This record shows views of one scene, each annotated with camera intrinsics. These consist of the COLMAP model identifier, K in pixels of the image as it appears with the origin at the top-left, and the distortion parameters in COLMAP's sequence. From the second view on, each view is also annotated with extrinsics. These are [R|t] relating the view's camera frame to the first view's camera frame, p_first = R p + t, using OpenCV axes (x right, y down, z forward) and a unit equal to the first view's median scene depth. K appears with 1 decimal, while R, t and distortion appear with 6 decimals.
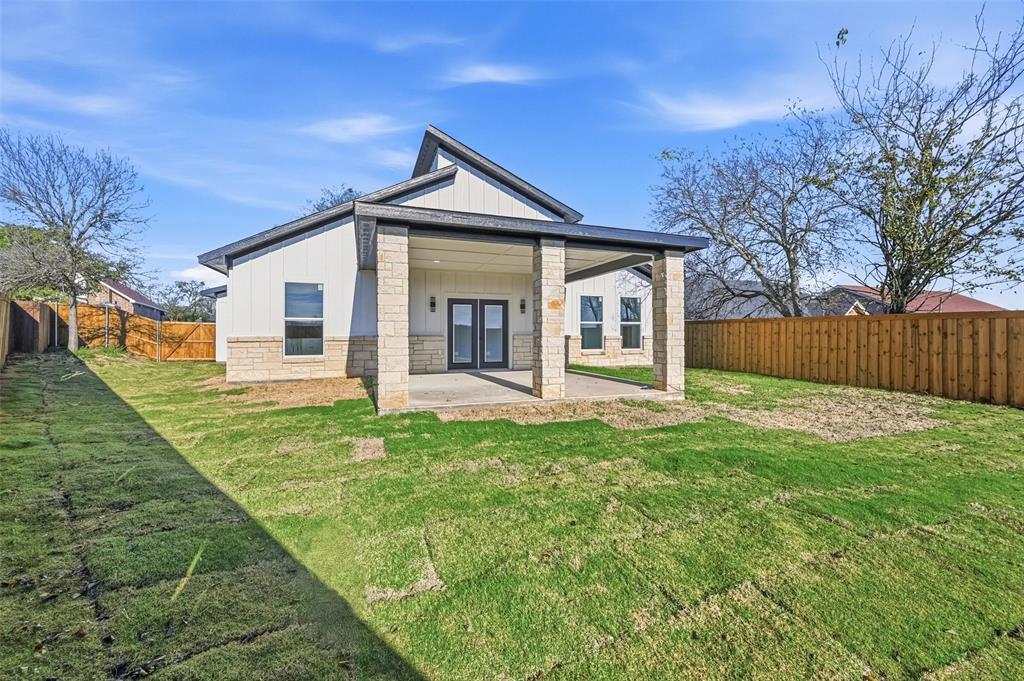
lens RADIAL K [[404.9, 0, 515.4], [0, 404.9, 335.6], [0, 0, 1]] dist [-0.000162, 0.000334]
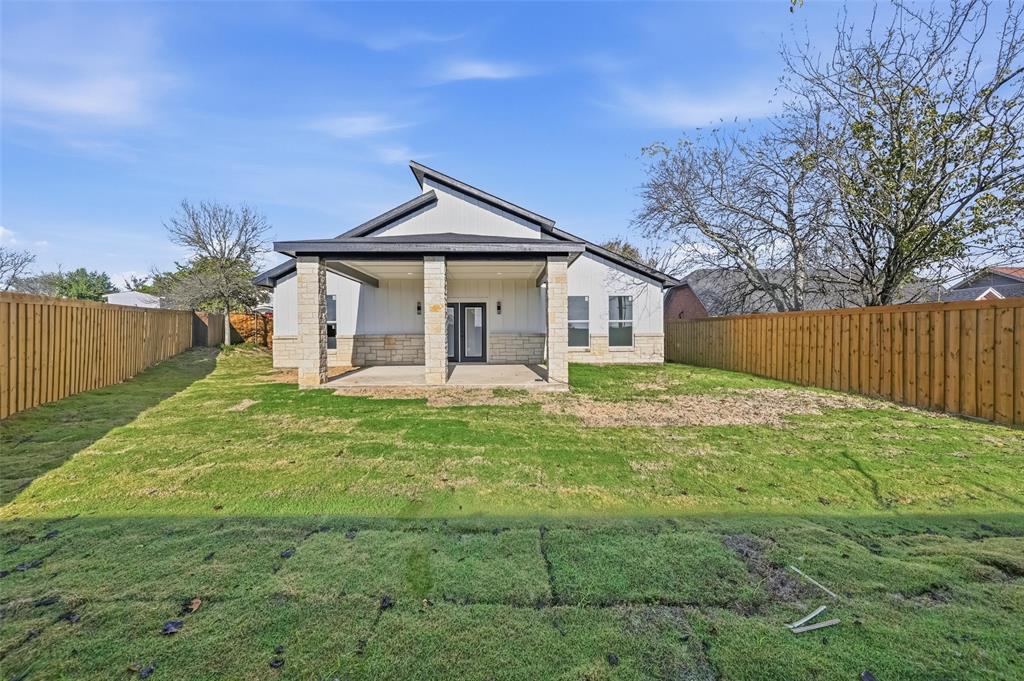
lens RADIAL K [[404.9, 0, 515.4], [0, 404.9, 335.6], [0, 0, 1]] dist [-0.000162, 0.000334]
pose [[0.950062, -0.002220, -0.312052, 0.420083], [0.003183, 0.999992, 0.002576, 0.002670], [0.312044, -0.003440, 0.950061, -0.057106]]
